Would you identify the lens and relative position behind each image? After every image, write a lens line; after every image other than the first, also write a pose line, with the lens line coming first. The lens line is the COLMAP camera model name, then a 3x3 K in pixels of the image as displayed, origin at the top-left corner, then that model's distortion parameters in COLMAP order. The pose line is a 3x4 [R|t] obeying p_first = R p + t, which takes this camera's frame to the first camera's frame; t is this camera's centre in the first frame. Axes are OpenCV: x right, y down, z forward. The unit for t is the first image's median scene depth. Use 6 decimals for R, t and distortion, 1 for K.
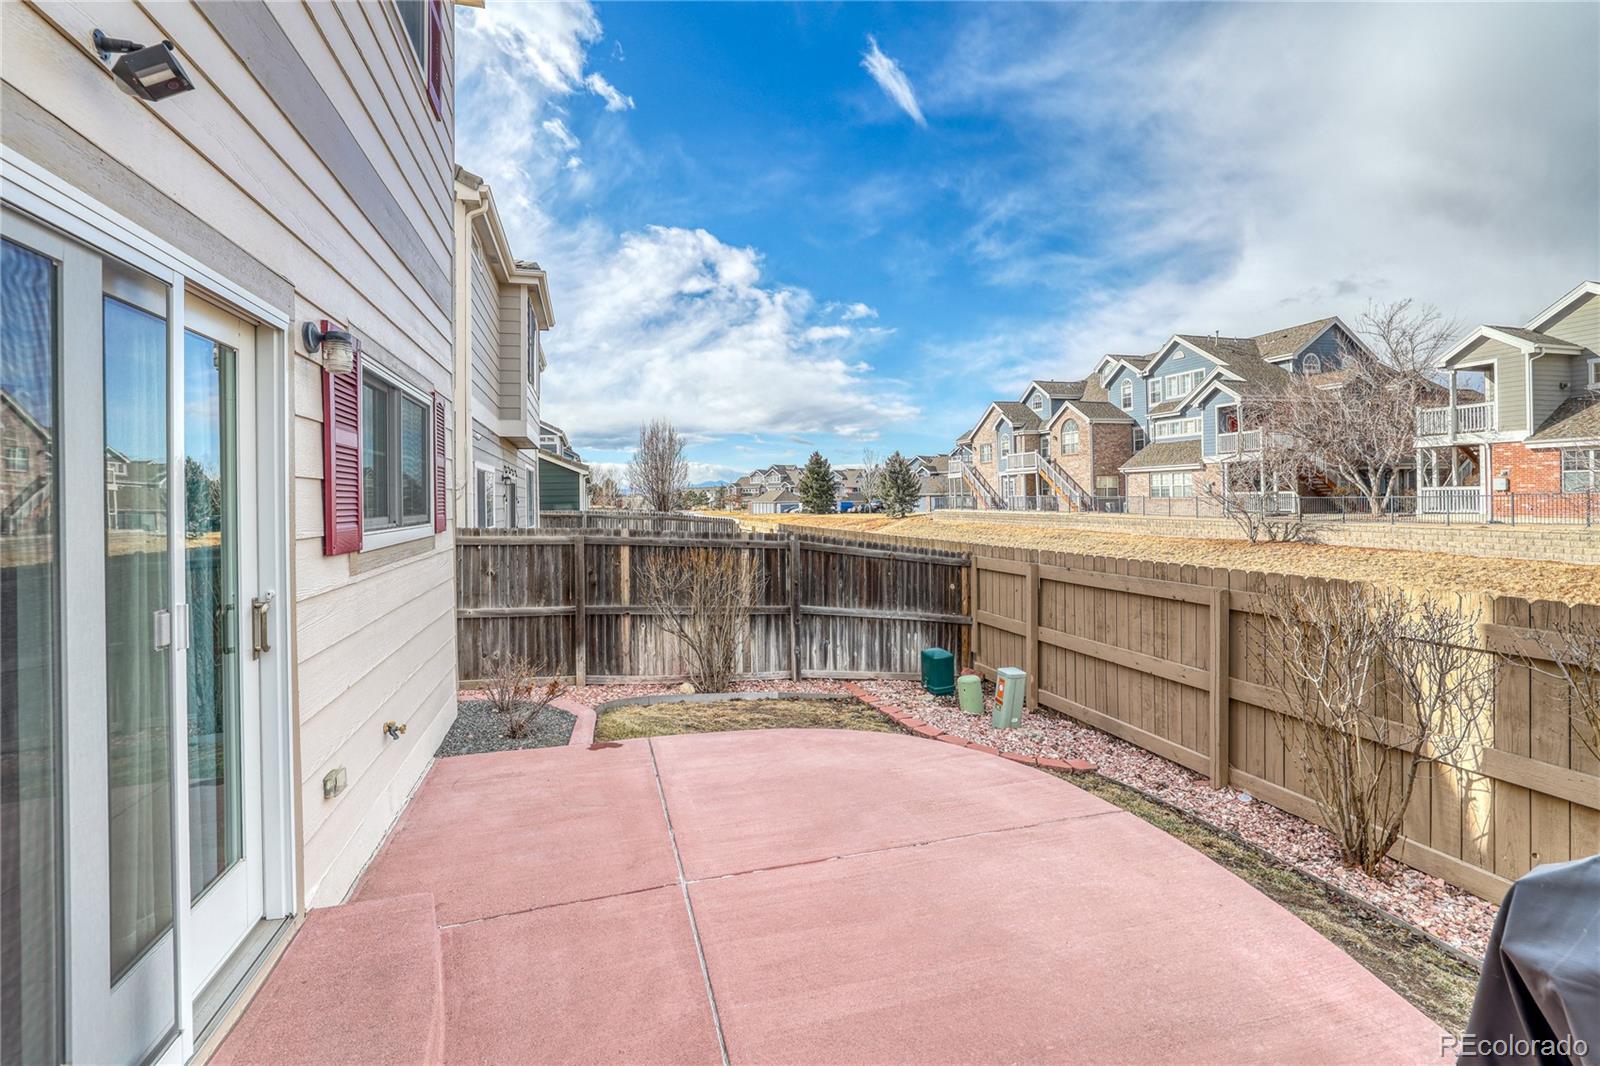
lens RADIAL K [[692.9, 0, 754.2], [0, 692.9, 520.4], [0, 0, 1]] dist [-0.025736, 0.001243]
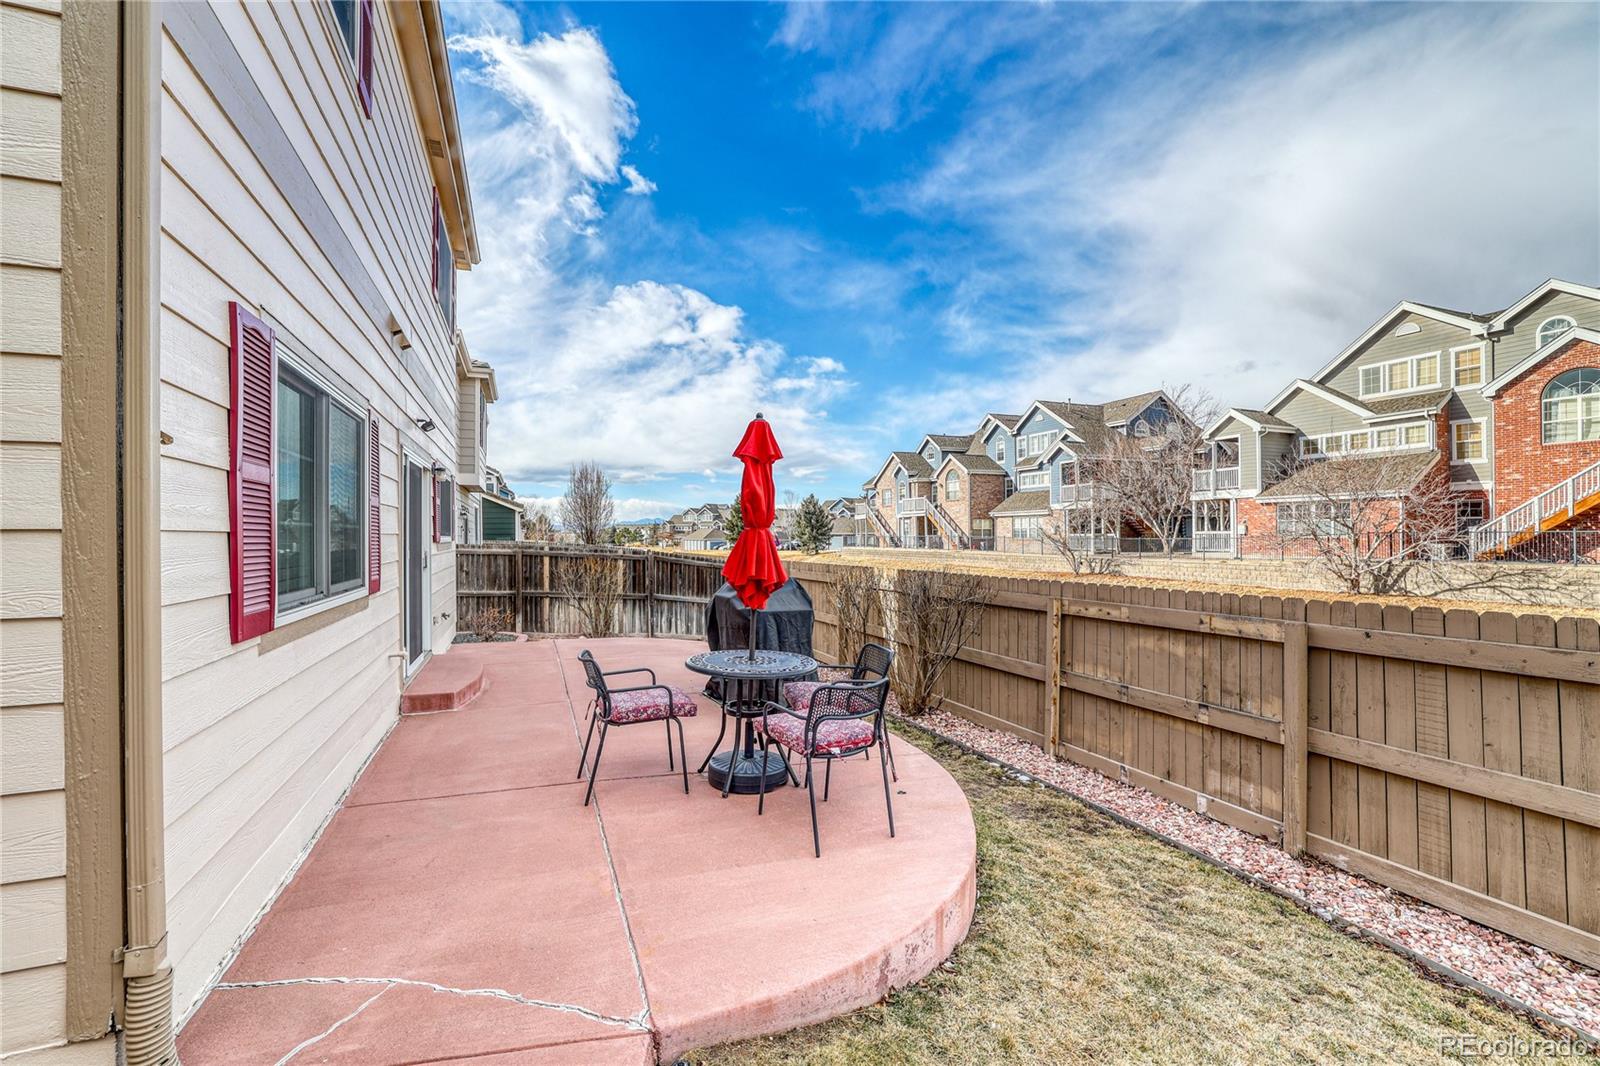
lens RADIAL K [[755.3, 0, 799.8], [0, 755.3, 563.5], [0, 0, 1]] dist [-0.024129, 0.002084]
pose [[0.992725, 0.008571, 0.120099, 0.057258], [-0.008723, 0.999962, 0.000744, 0.013254], [-0.120088, -0.001786, 0.992762, -0.249748]]
